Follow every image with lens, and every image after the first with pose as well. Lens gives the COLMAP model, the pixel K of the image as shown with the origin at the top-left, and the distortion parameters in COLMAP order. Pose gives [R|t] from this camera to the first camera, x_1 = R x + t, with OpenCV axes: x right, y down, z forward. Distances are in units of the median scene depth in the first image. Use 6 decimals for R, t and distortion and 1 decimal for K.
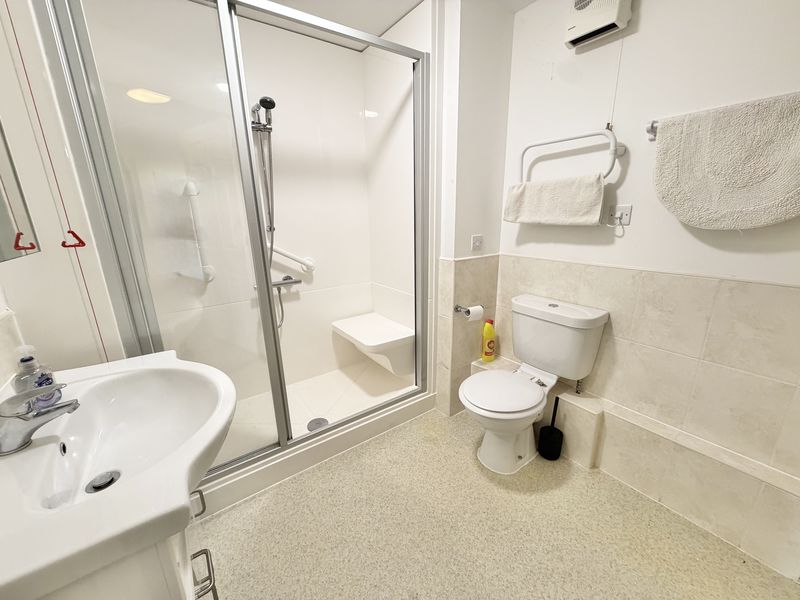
lens RADIAL K [[317.3, 0, 398.8], [0, 317.3, 300.8], [0, 0, 1]] dist [0.000687, -0.000007]
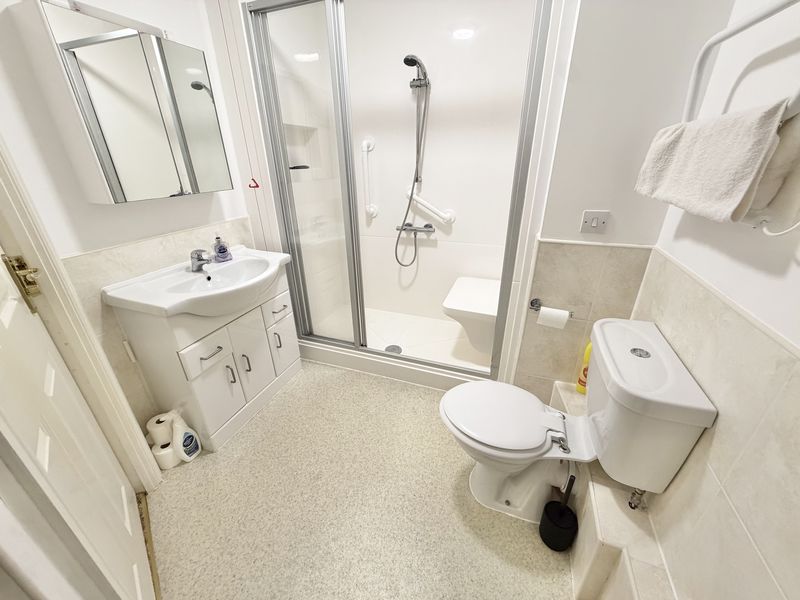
lens RADIAL K [[317.3, 0, 398.1], [0, 317.3, 300.9], [0, 0, 1]] dist [0.000687, -0.000007]
pose [[0.557686, 0.353441, -0.751043, 0.592744], [-0.215473, 0.935440, 0.280219, -0.129475], [0.801597, 0.005556, 0.597839, 0.278869]]
